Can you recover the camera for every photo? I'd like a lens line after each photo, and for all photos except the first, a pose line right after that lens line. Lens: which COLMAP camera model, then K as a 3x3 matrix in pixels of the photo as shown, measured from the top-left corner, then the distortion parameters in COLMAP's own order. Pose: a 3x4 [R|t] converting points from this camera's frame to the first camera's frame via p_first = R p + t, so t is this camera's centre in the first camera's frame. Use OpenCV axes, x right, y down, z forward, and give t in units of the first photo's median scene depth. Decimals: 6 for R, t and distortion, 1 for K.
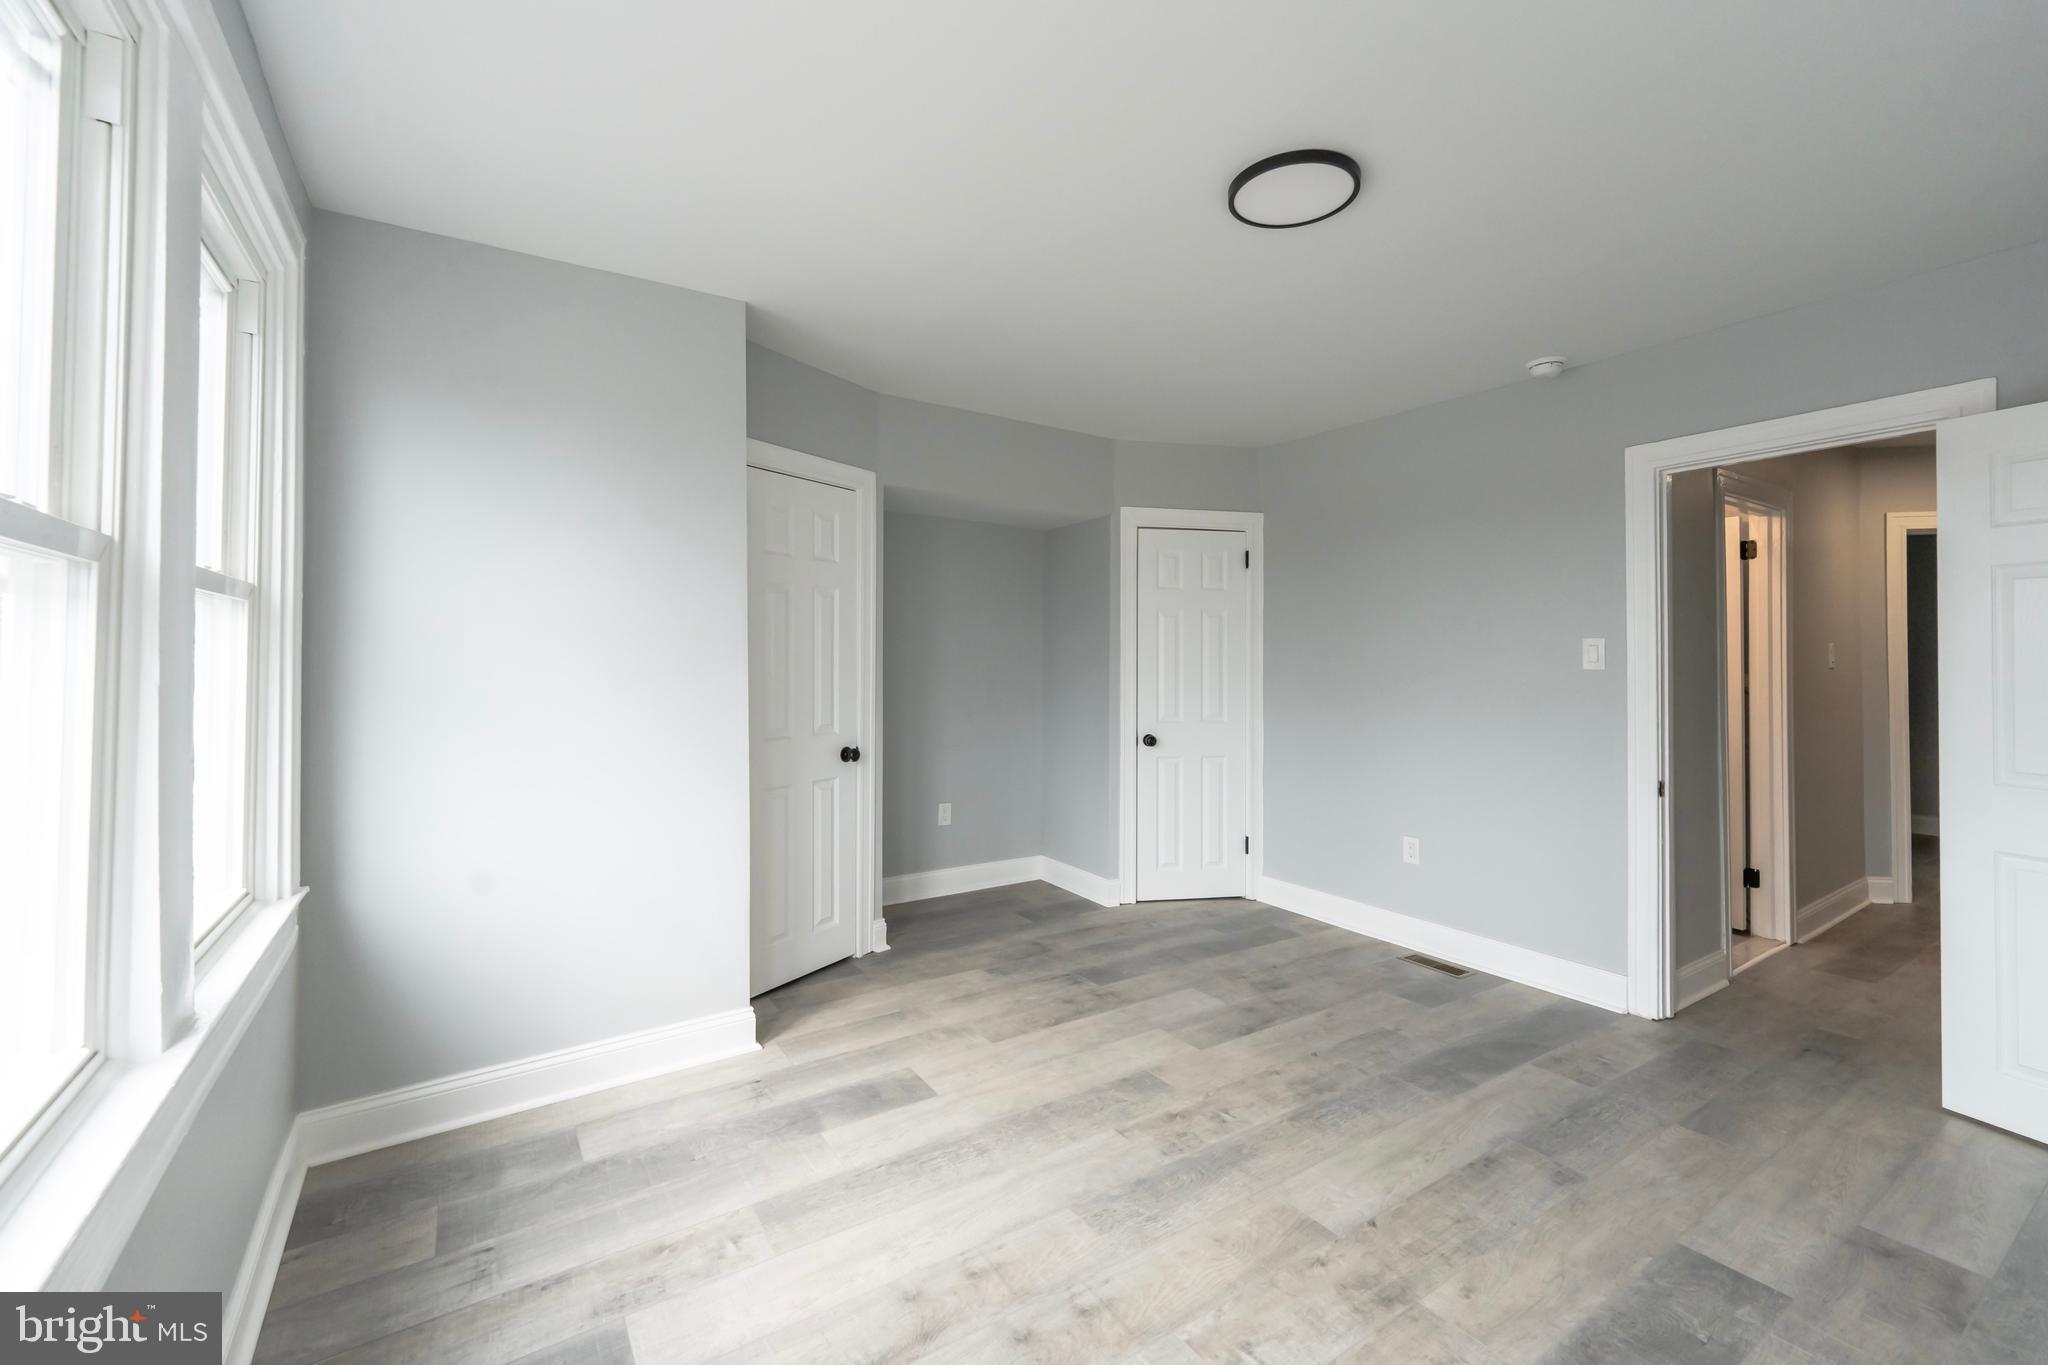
lens RADIAL K [[864.7, 0, 986.5], [0, 864.7, 653.5], [0, 0, 1]] dist [0.001151, -0.000409]
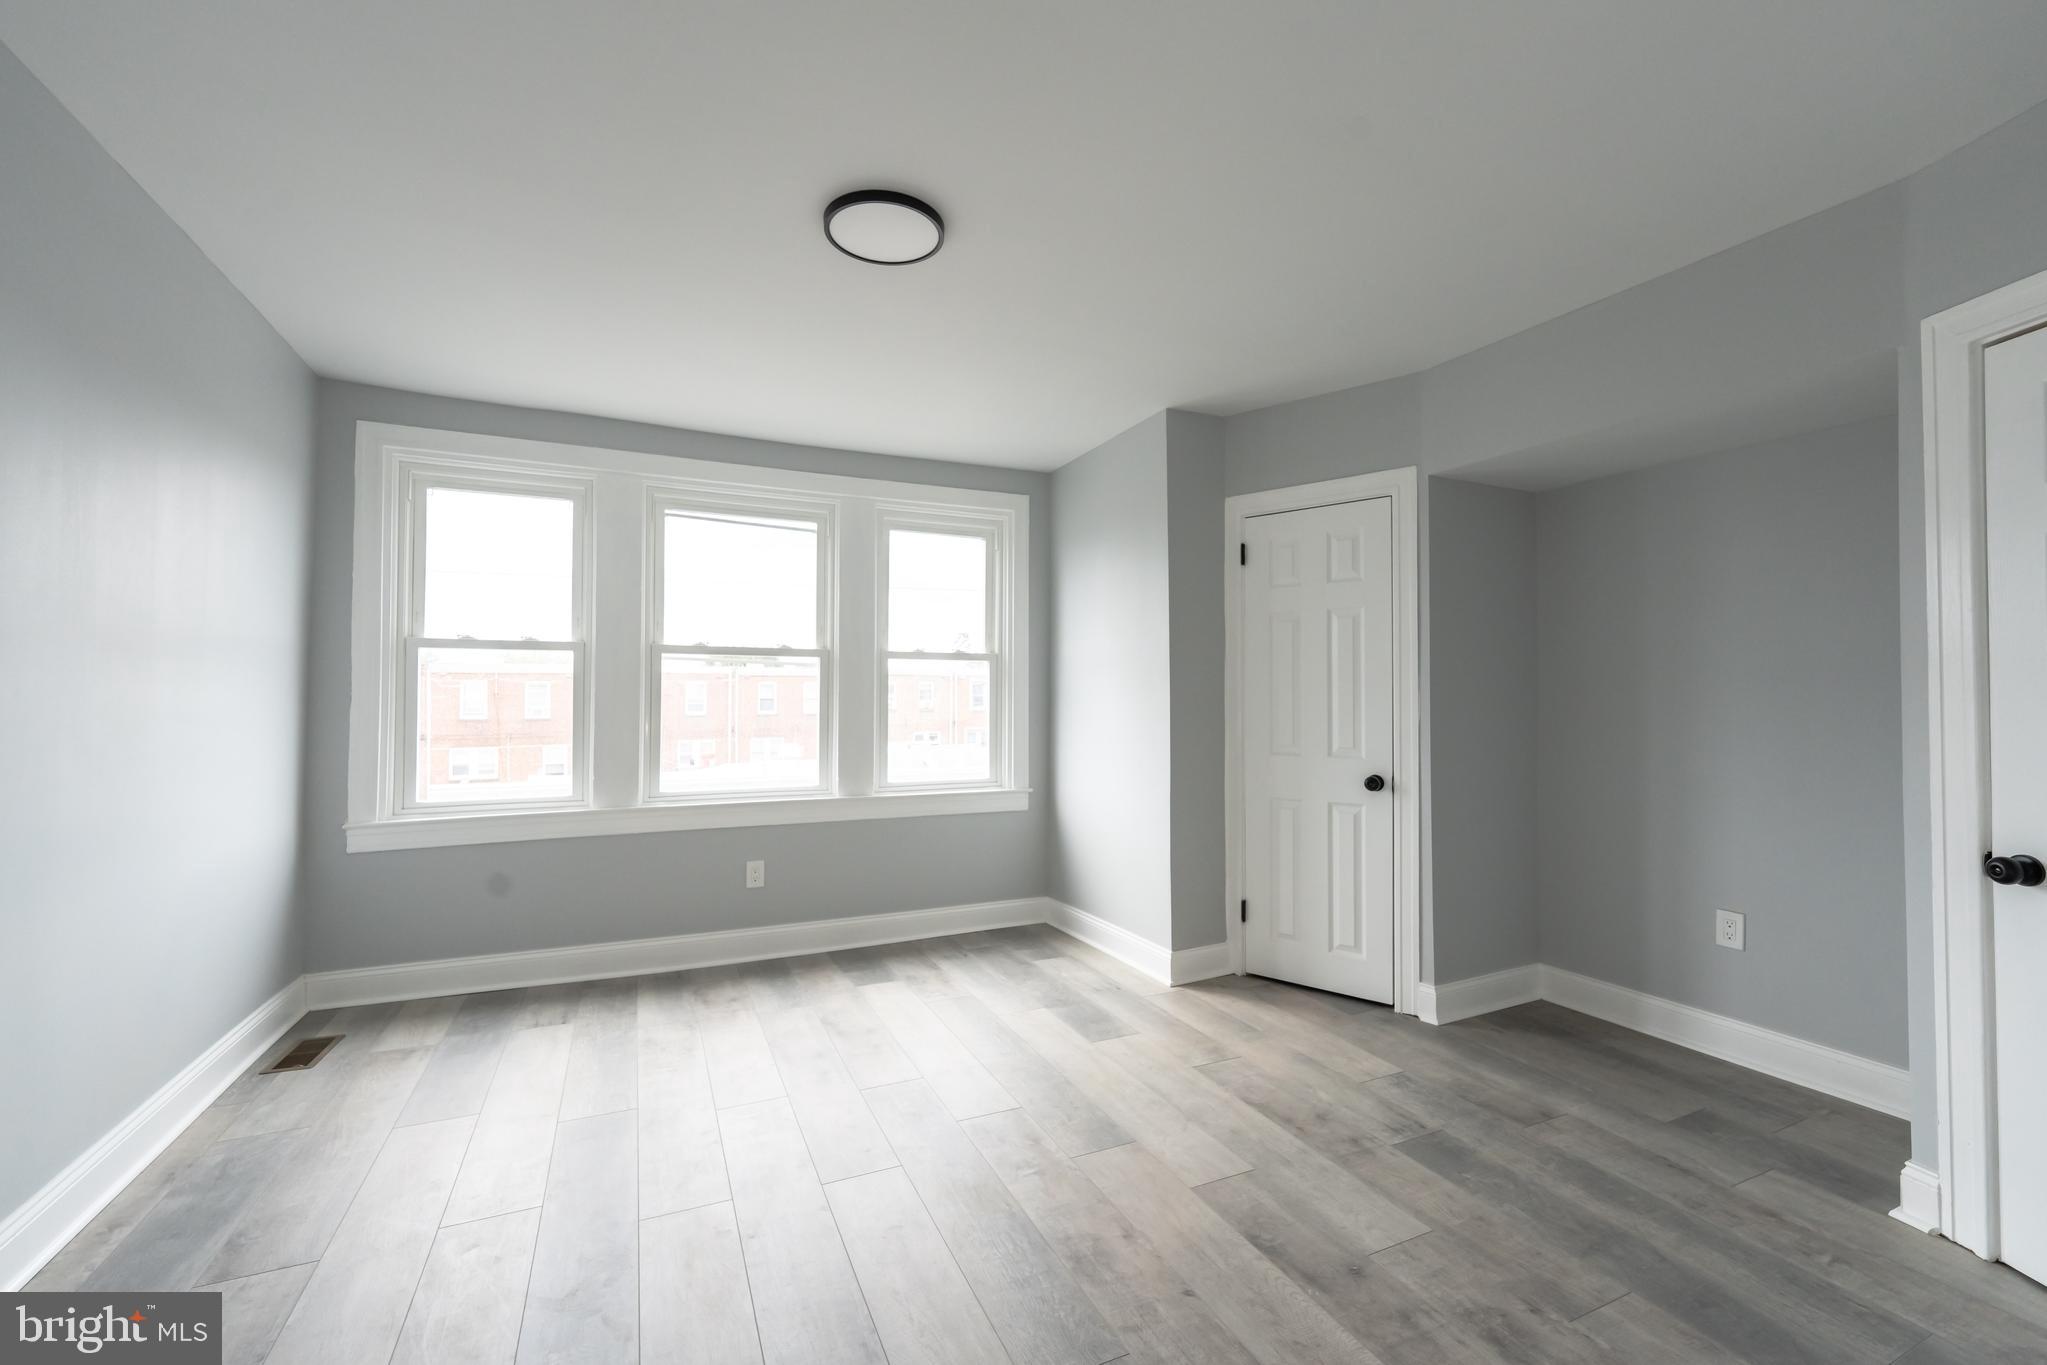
lens RADIAL K [[805.3, 0, 1023.5], [0, 805.3, 682.5], [0, 0, 1]] dist [-0.000368, -0.000609]
pose [[-0.113034, -0.020683, -0.993376, 0.819388], [0.002690, 0.999773, -0.021122, 0.028934], [0.993587, -0.005060, -0.112953, 0.793933]]
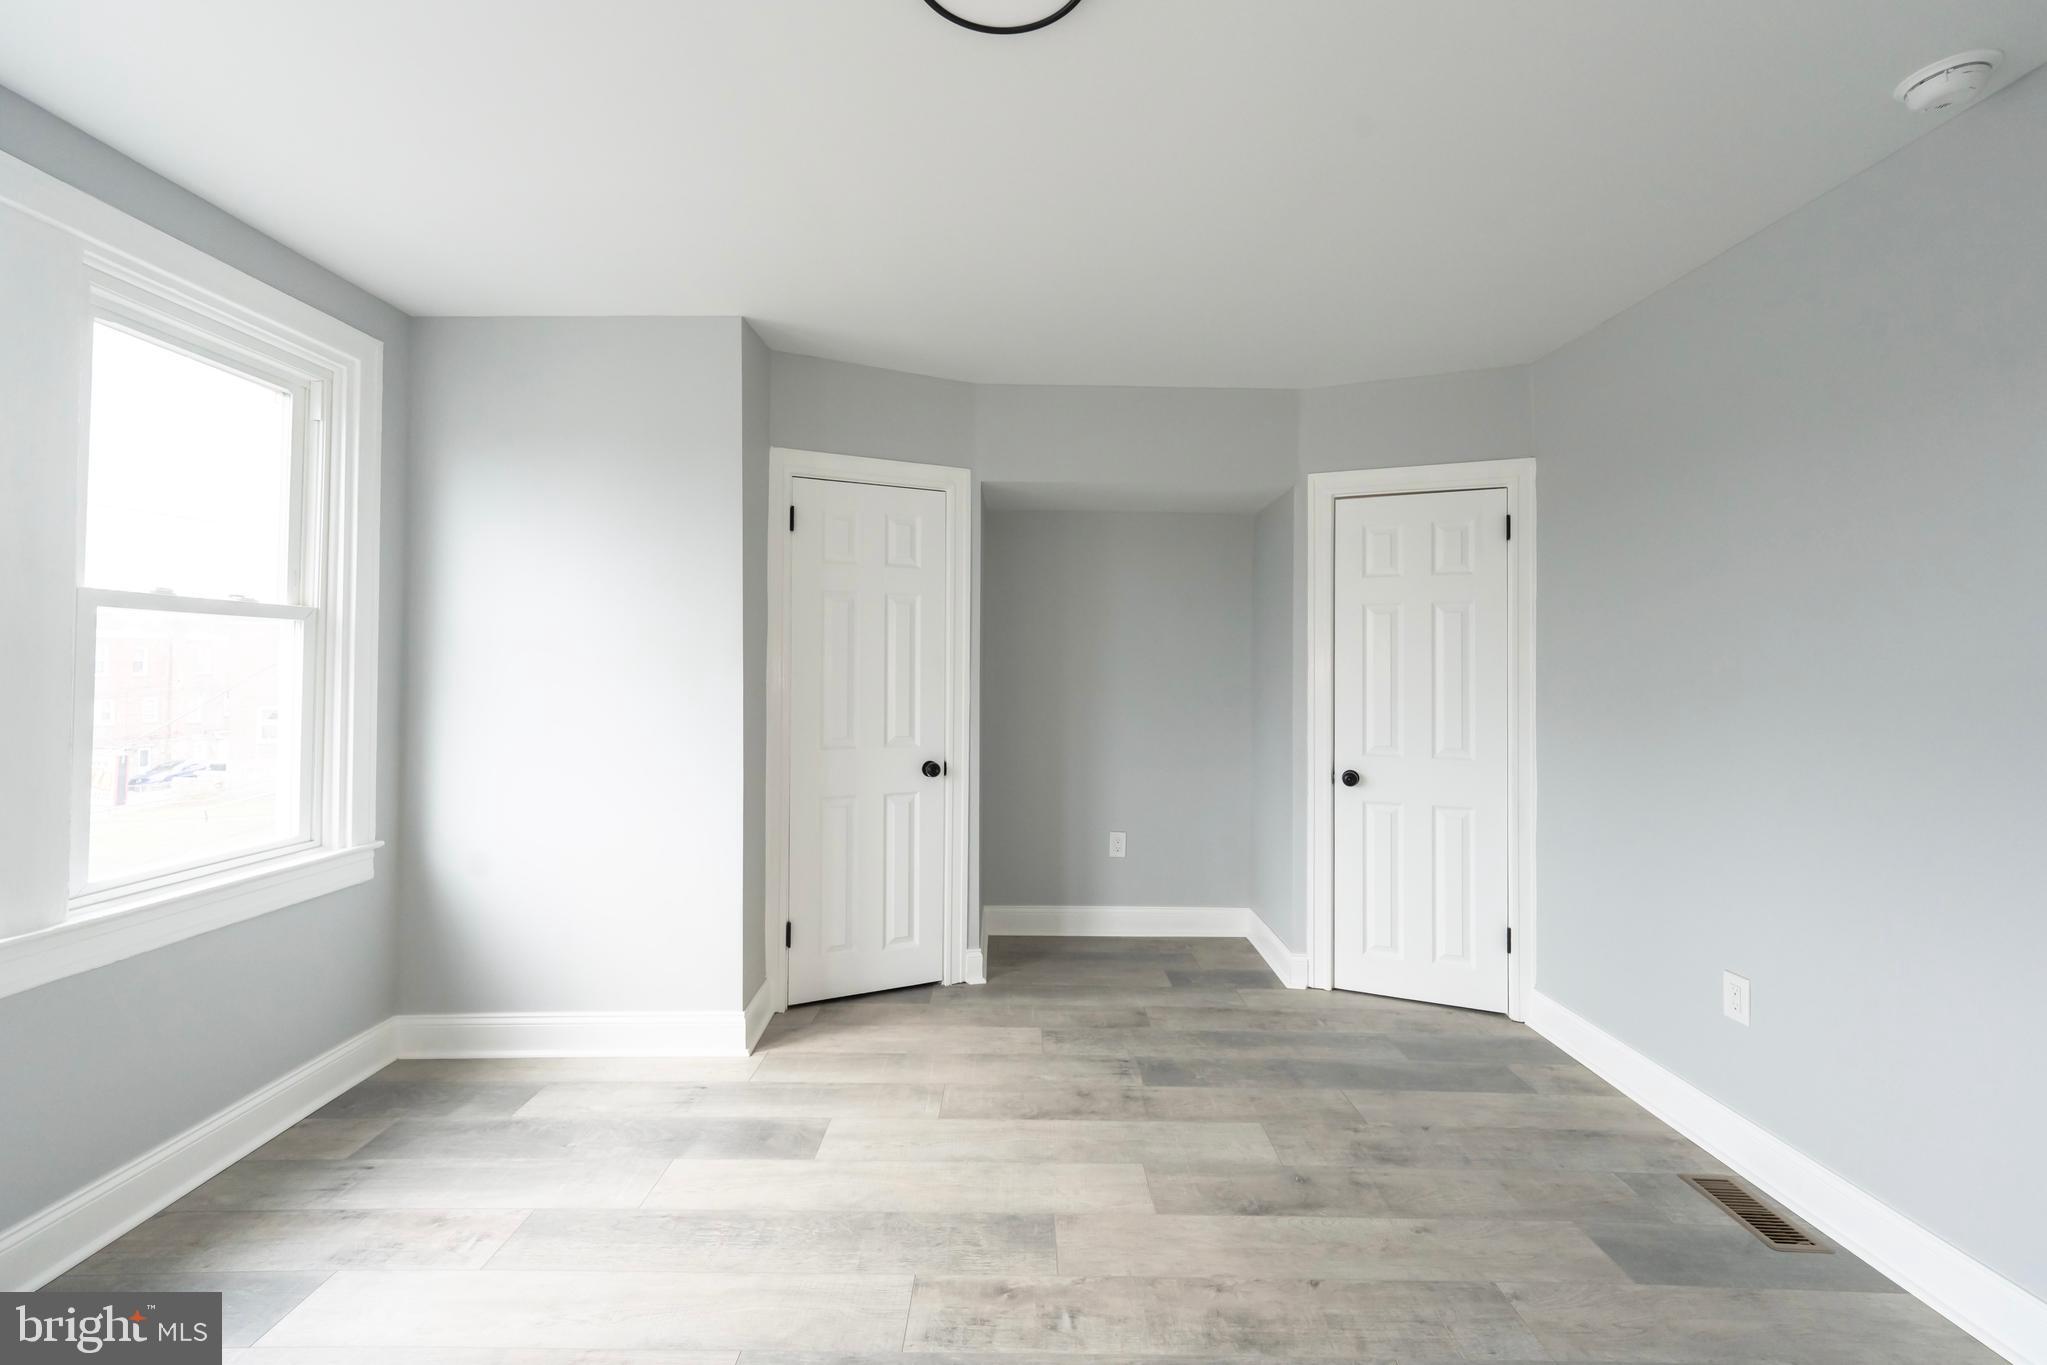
lens RADIAL K [[835.8, 0, 987.9], [0, 835.8, 661.3], [0, 0, 1]] dist [0.001225, -0.000443]
pose [[0.840161, -0.002736, -0.542330, 0.429417], [-0.001696, 0.999969, -0.007671, 0.006212], [0.542335, 0.007365, 0.840130, 0.287931]]
